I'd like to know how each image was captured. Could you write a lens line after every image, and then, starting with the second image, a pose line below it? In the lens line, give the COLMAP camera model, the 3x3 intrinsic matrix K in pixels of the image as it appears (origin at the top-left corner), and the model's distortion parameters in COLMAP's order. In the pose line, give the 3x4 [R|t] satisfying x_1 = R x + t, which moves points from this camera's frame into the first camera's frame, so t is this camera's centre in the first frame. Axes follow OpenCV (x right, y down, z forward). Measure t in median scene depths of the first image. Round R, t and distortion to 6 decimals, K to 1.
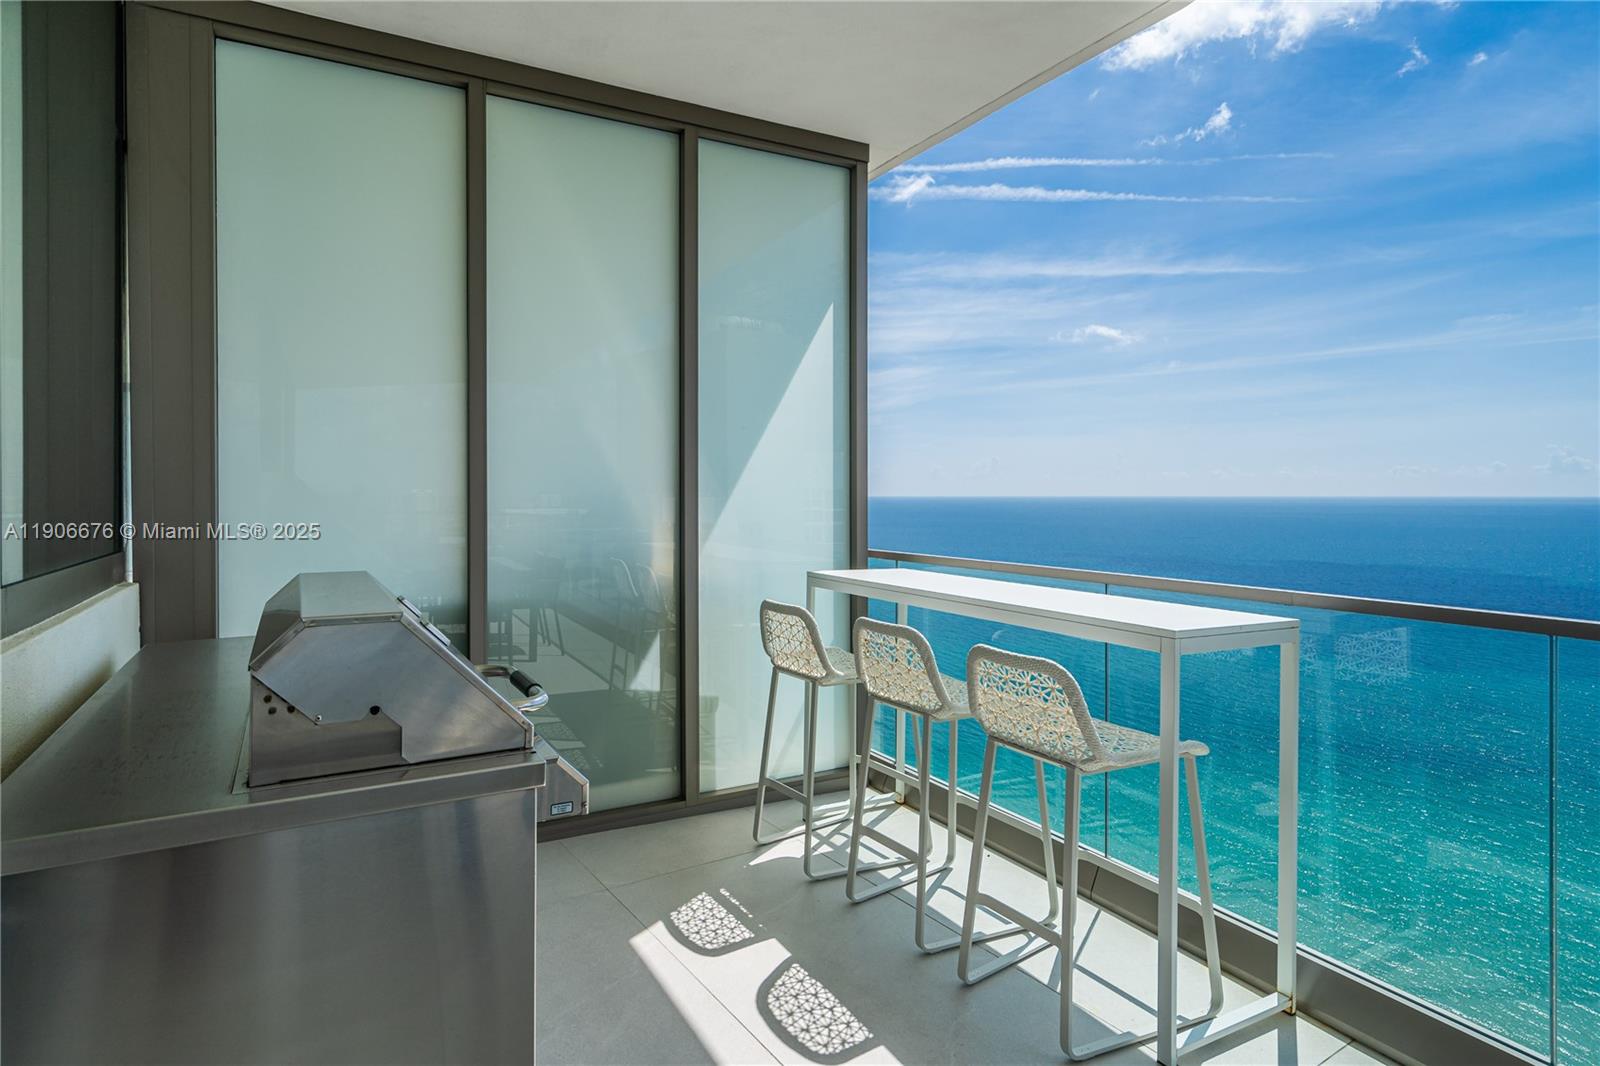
lens RADIAL K [[838.6, 0, 799.9], [0, 838.6, 501.1], [0, 0, 1]] dist [0.001540, 0.000135]
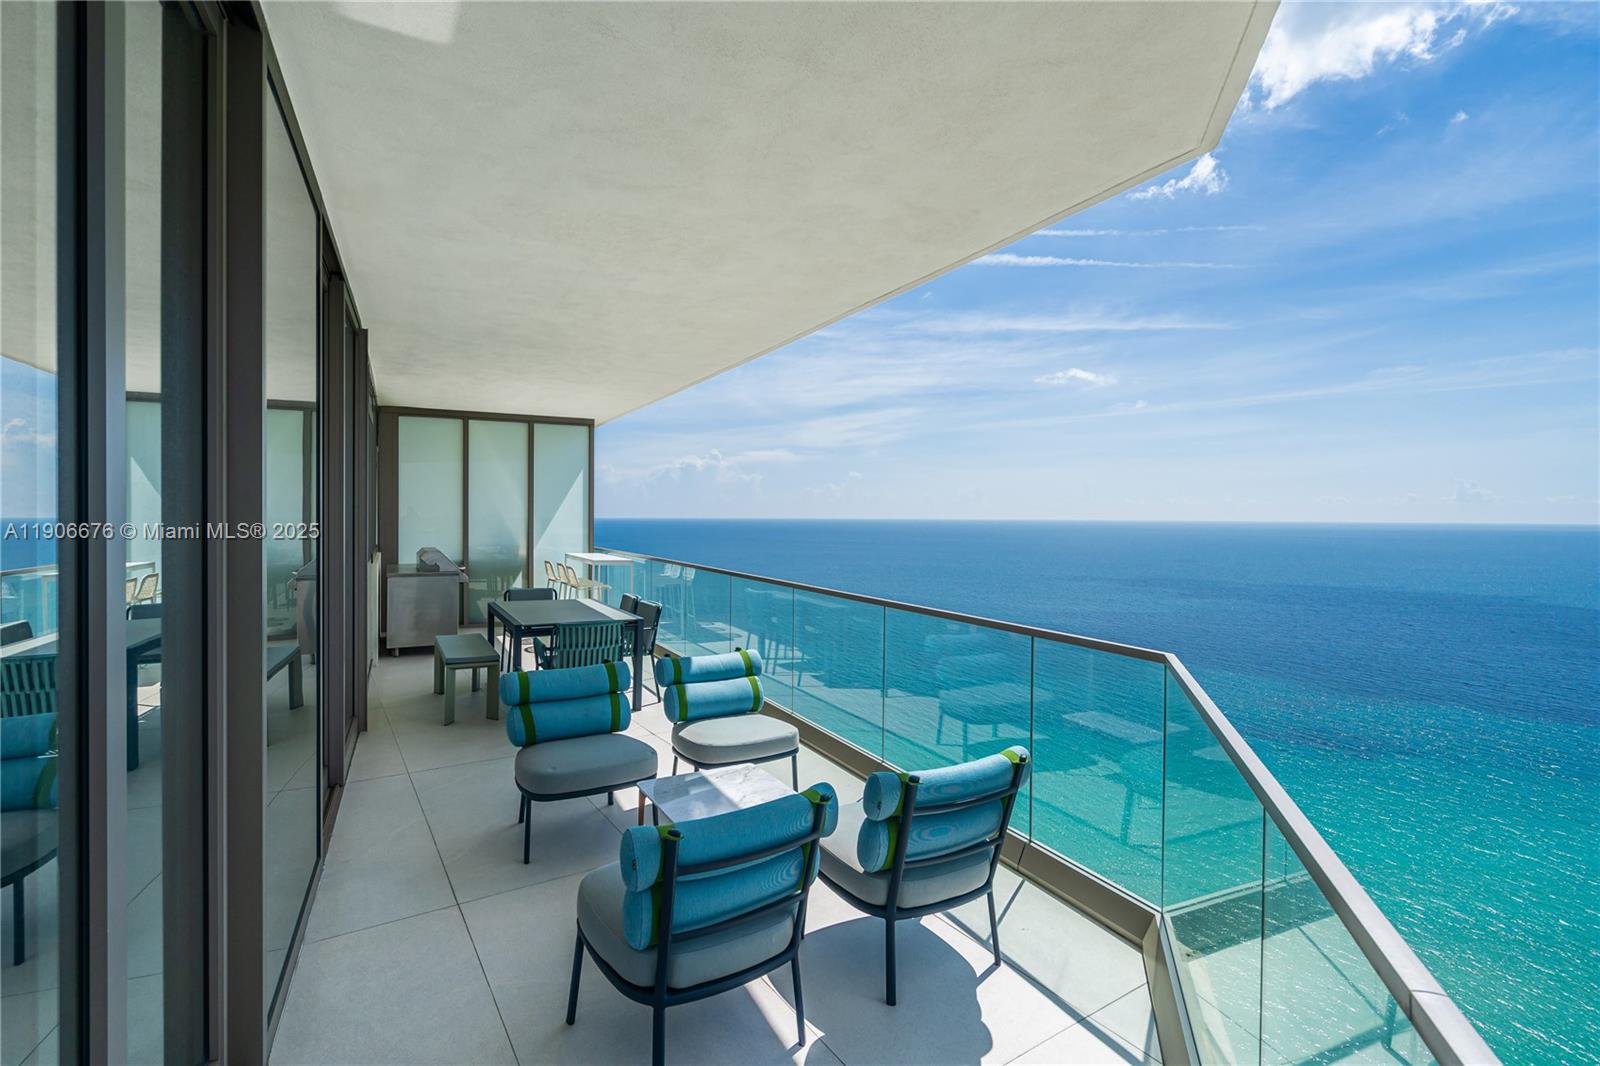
lens RADIAL K [[732.8, 0, 795.9], [0, 732.8, 522.9], [0, 0, 1]] dist [-0.012018, 0.000148]
pose [[0.999769, 0.005749, -0.020699, 0.935102], [-0.005753, 0.999983, -0.000140, -0.044805], [0.020698, 0.000259, 0.999786, -1.804183]]
